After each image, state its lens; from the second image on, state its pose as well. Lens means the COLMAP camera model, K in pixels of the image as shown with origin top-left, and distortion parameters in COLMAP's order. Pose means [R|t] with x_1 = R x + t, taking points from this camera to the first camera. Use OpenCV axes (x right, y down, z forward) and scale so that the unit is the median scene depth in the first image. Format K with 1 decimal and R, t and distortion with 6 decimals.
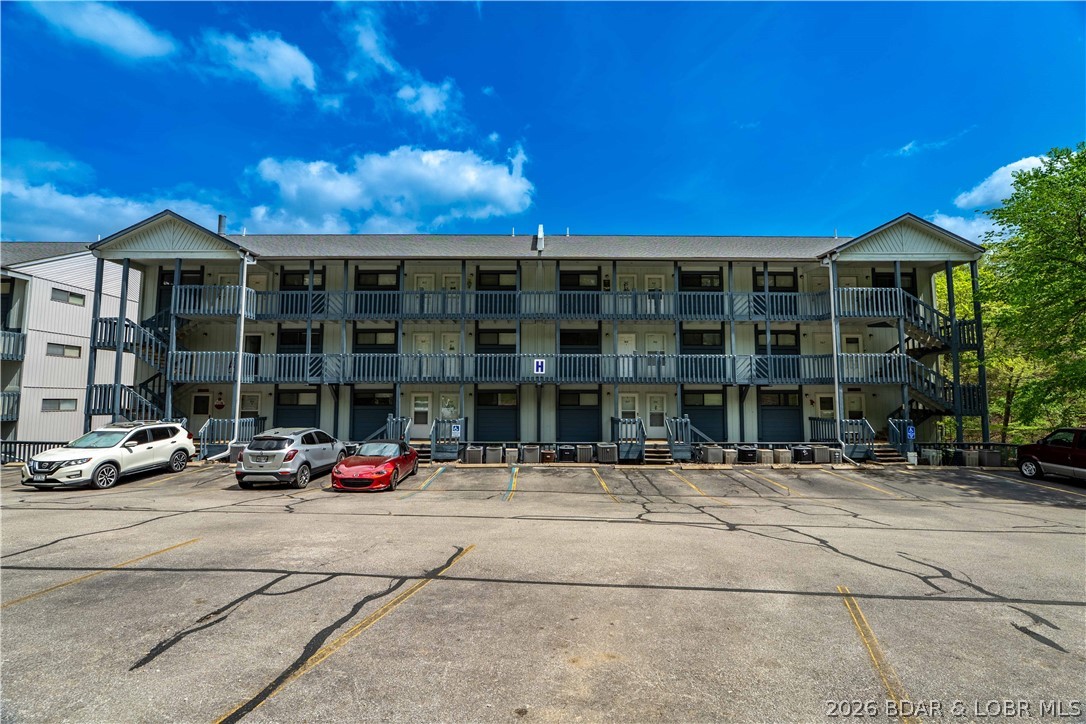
lens RADIAL K [[493.5, 0, 543.0], [0, 493.5, 362.0], [0, 0, 1]] dist [-0.000730, -0.000068]
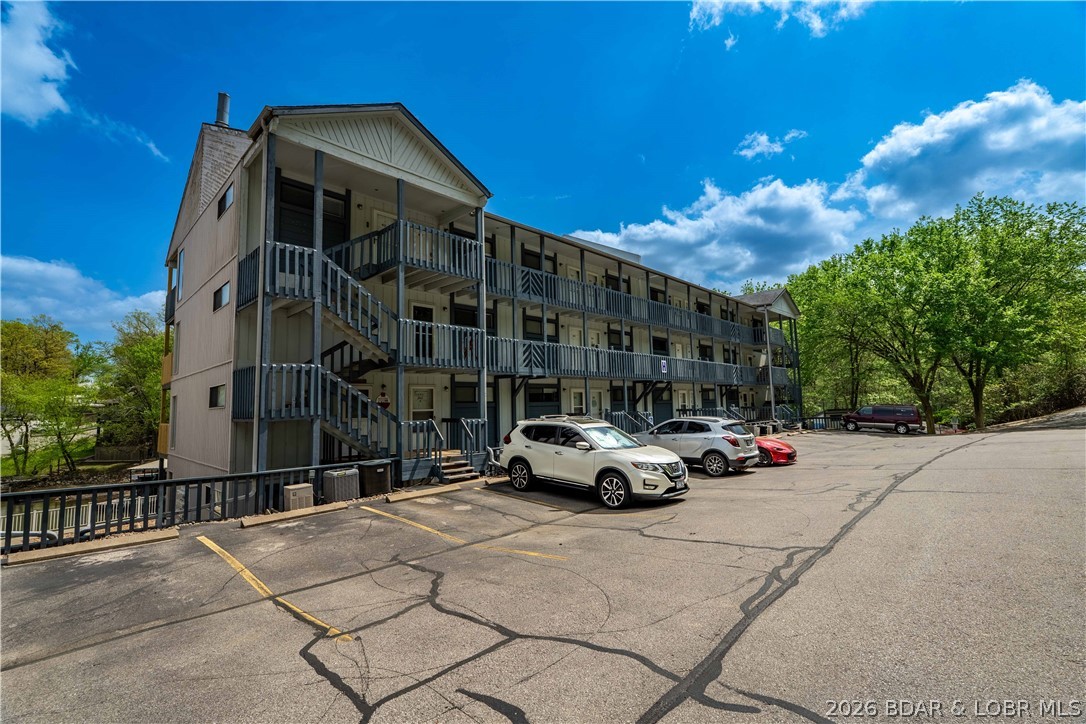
lens RADIAL K [[479.4, 0, 543.0], [0, 479.4, 362.0], [0, 0, 1]] dist [0.000254, 0.000008]
pose [[0.697144, 0.050239, 0.715169, -0.971965], [-0.030318, 0.998715, -0.040604, 0.050934], [-0.716290, 0.006624, 0.697772, 0.385853]]
